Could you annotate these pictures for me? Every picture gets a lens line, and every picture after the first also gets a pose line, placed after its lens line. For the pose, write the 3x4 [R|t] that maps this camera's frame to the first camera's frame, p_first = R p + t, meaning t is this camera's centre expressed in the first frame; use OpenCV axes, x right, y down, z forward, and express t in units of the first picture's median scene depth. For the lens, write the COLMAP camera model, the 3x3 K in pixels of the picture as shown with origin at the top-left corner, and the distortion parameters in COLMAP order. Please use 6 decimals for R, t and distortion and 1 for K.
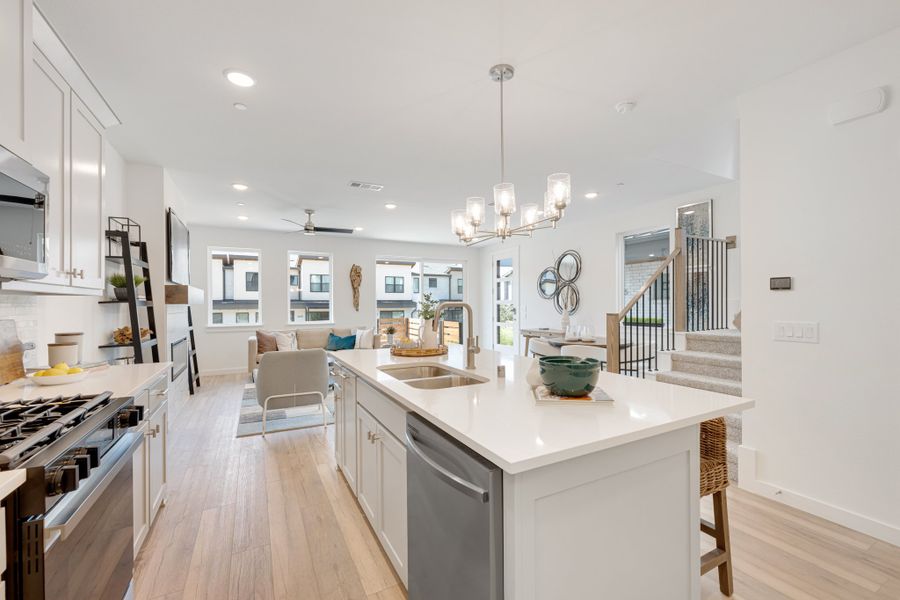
lens RADIAL K [[374.7, 0, 450.1], [0, 374.7, 303.0], [0, 0, 1]] dist [-0.003760, 0.001450]
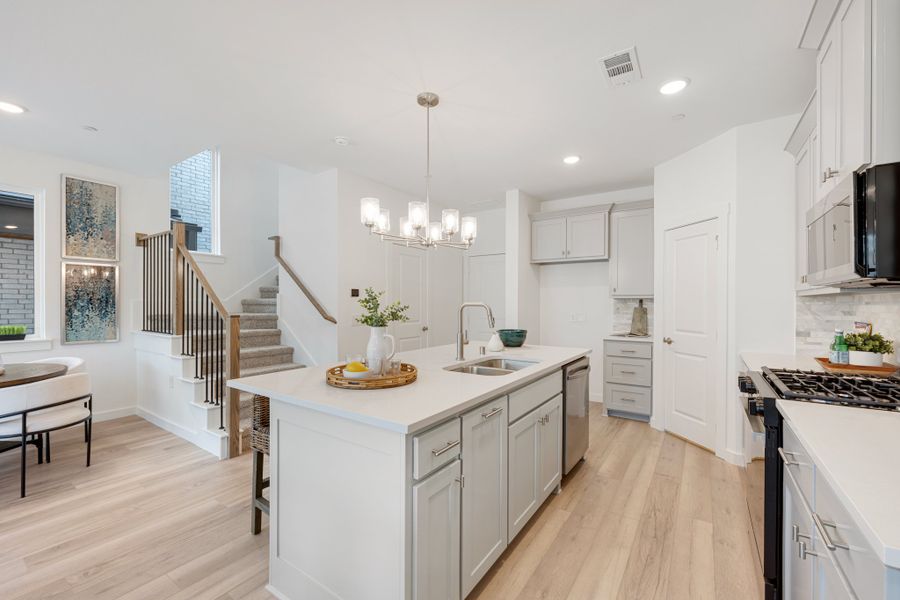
lens RADIAL K [[374.7, 0, 449.8], [0, 374.7, 303.9], [0, 0, 1]] dist [-0.003760, 0.001450]
pose [[-0.465201, 0.002225, 0.885202, -0.329328], [-0.001704, 0.999993, -0.003409, 0.001778], [-0.885203, -0.003094, -0.465194, 0.541473]]
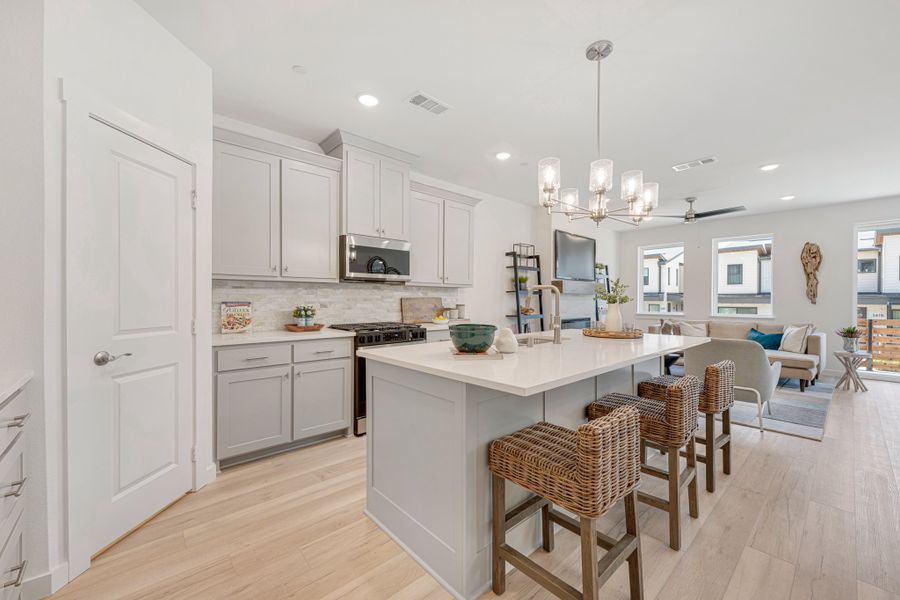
lens RADIAL K [[361.7, 0, 447.3], [0, 361.7, 301.0], [0, 0, 1]] dist [-0.001544, -0.000039]
pose [[0.240813, 0.011422, -0.970504, 0.358571], [-0.002560, 0.999935, 0.011133, 0.011825], [0.970568, -0.000197, 0.240827, 0.140696]]
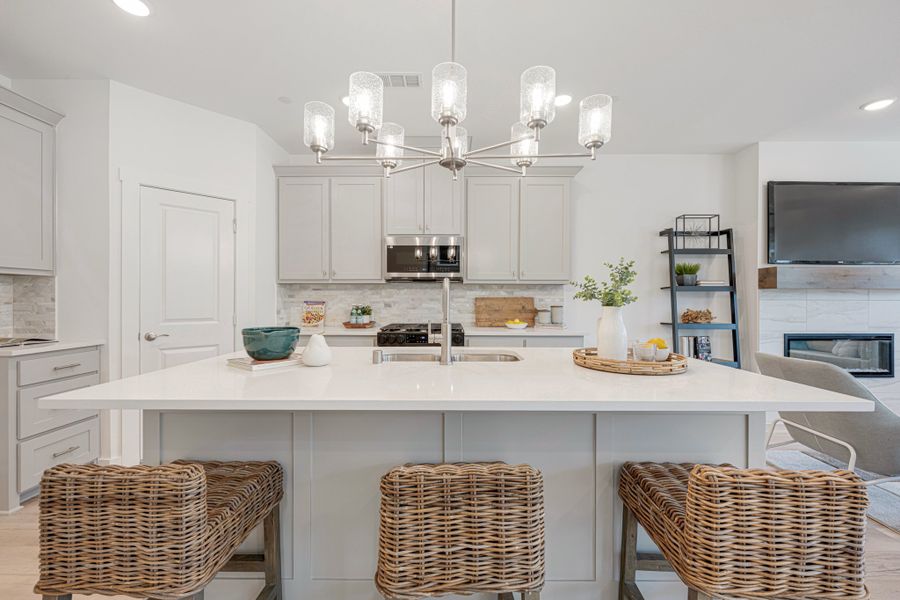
lens RADIAL K [[361.7, 0, 444.0], [0, 361.7, 300.2], [0, 0, 1]] dist [-0.001544, -0.000039]
pose [[-0.479881, 0.008413, -0.877294, 0.244012], [0.002514, 0.999963, 0.008214, 0.012969], [0.877330, 0.001736, -0.479884, 0.463734]]
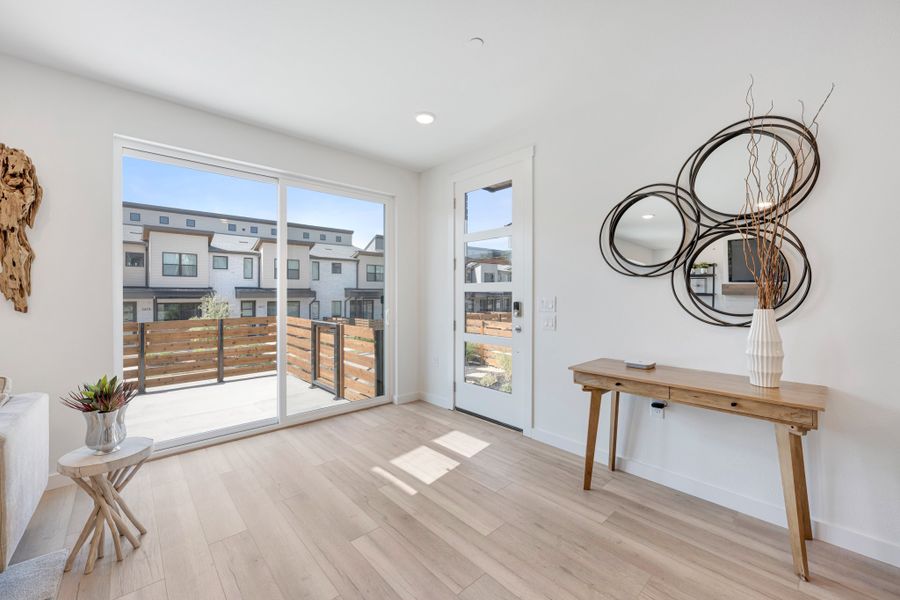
lens RADIAL K [[361.7, 0, 448.1], [0, 361.7, 293.1], [0, 0, 1]] dist [-0.001544, -0.000039]
pose [[0.969958, 0.005250, 0.243214, 0.002401], [-0.005450, 0.999985, 0.000151, 0.006262], [-0.243209, -0.001472, 0.969973, 0.837545]]
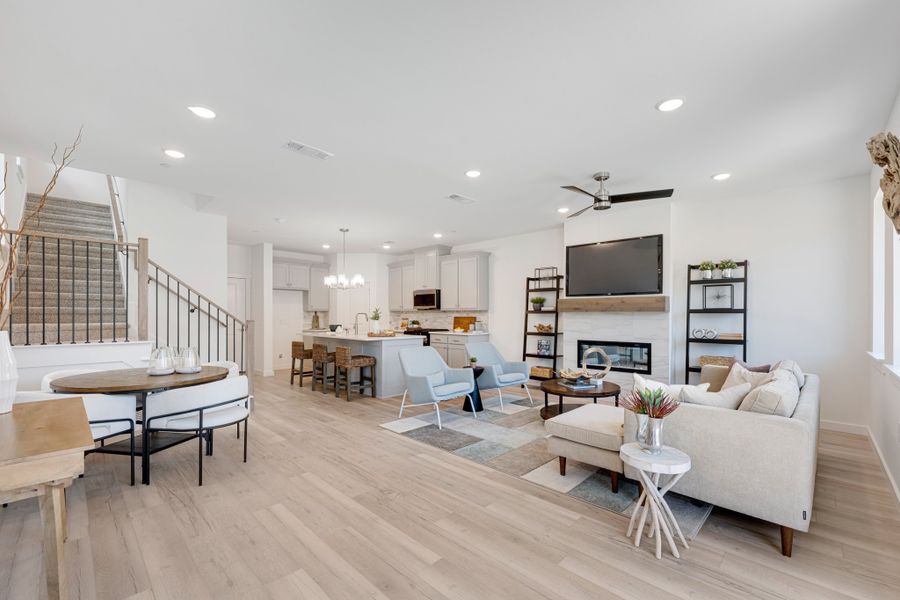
lens RADIAL K [[374.7, 0, 455.0], [0, 374.7, 314.5], [0, 0, 1]] dist [-0.003760, 0.001450]
pose [[-0.950322, 0.004094, -0.311241, 0.082537], [0.005133, 0.999984, -0.002519, 0.008696], [0.311226, -0.003991, -0.950328, 1.434885]]
